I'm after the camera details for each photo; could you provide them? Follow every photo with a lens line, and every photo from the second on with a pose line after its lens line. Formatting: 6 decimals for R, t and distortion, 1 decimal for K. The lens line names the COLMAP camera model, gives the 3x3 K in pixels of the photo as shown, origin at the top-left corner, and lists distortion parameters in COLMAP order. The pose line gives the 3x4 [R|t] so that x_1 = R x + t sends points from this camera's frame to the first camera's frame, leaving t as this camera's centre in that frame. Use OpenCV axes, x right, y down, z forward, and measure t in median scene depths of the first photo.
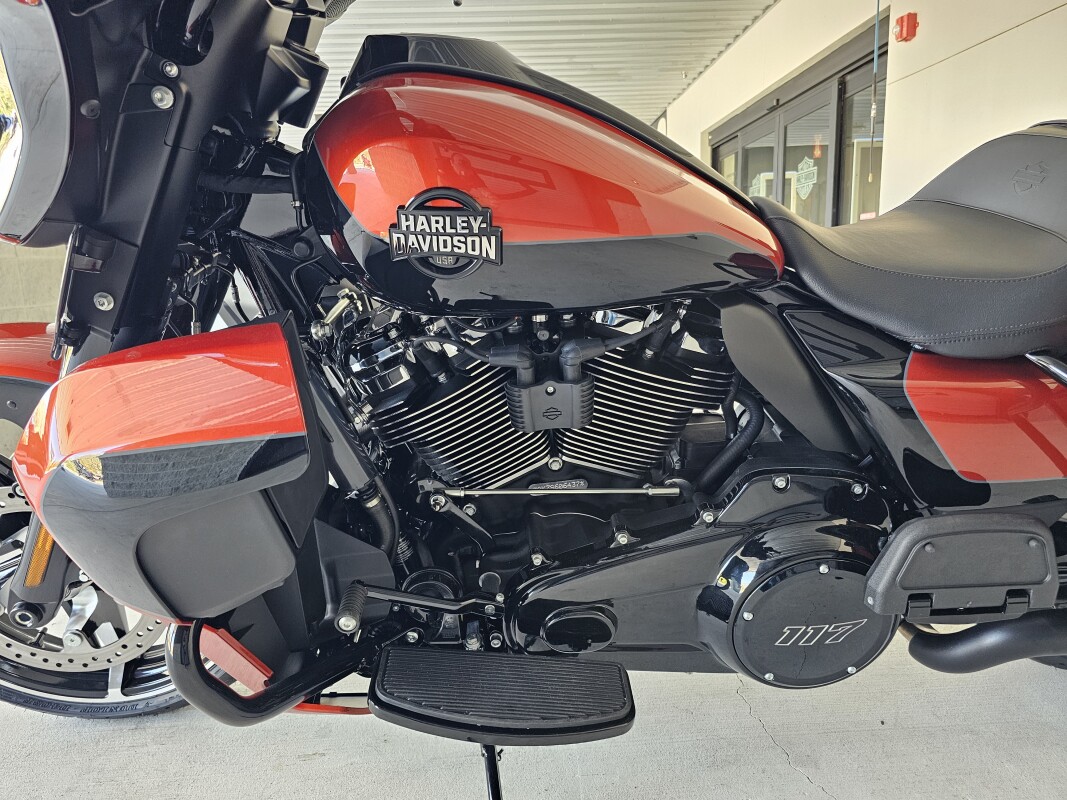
lens RADIAL K [[715.4, 0, 533.5], [0, 715.4, 400.0], [0, 0, 1]] dist [0.050966, -0.043861]
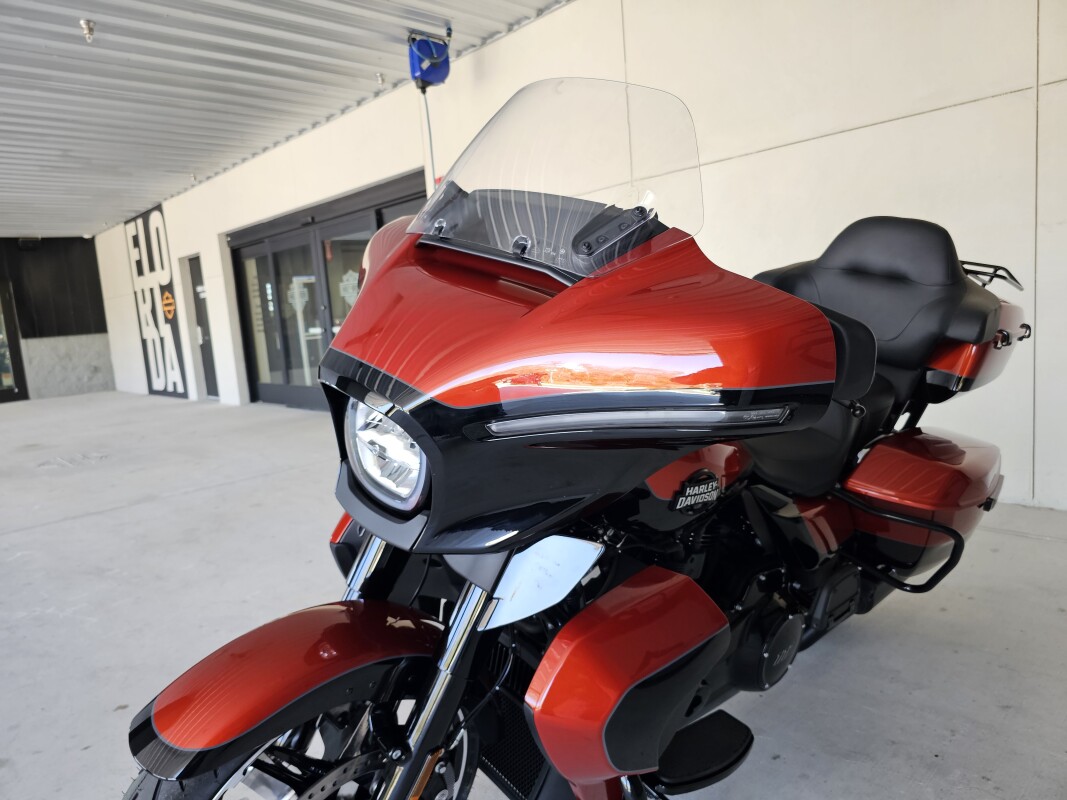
lens RADIAL K [[715.4, 0, 533.5], [0, 715.4, 400.0], [0, 0, 1]] dist [0.050966, -0.043861]
pose [[0.752818, -0.114095, 0.648266, -0.147808], [0.176652, 0.983753, -0.032002, -0.042948], [-0.634082, 0.138609, 0.760742, -0.014368]]
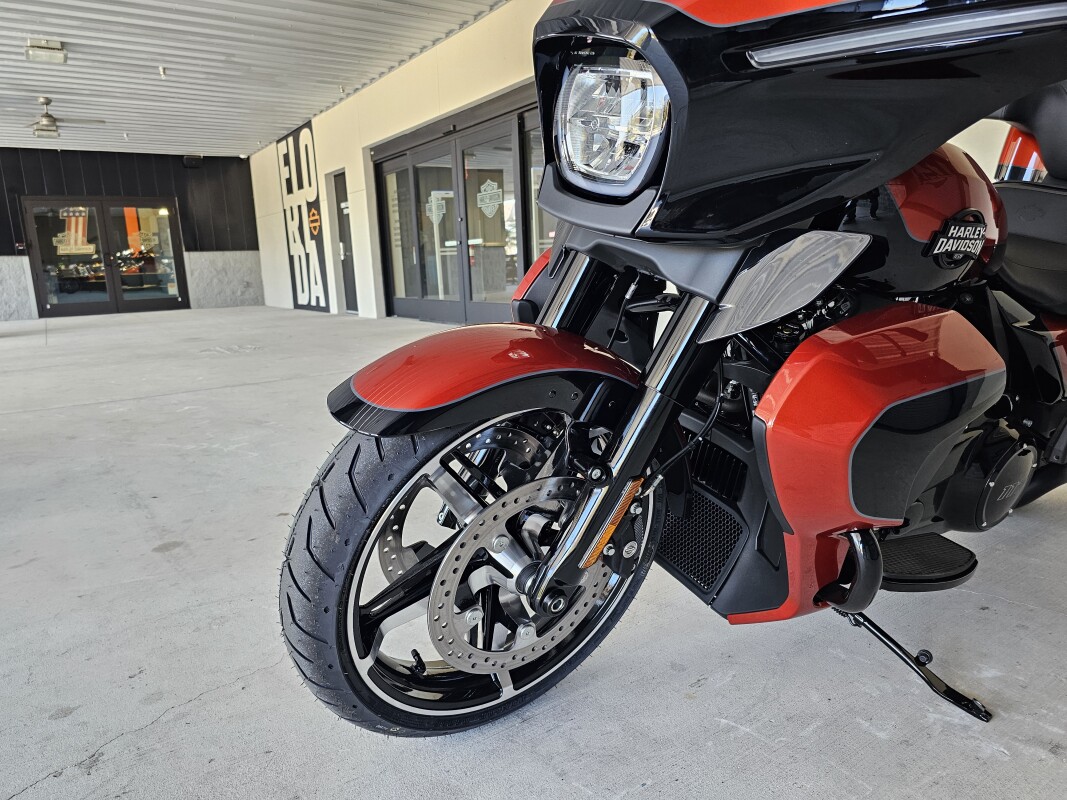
lens RADIAL K [[710.1, 0, 538.4], [0, 710.1, 401.9], [0, 0, 1]] dist [0.075056, -0.077770]
pose [[0.849315, -0.105839, 0.517167, -0.156405], [0.112978, 0.993439, 0.017772, -0.001720], [-0.515655, 0.043334, 0.855700, 0.015538]]
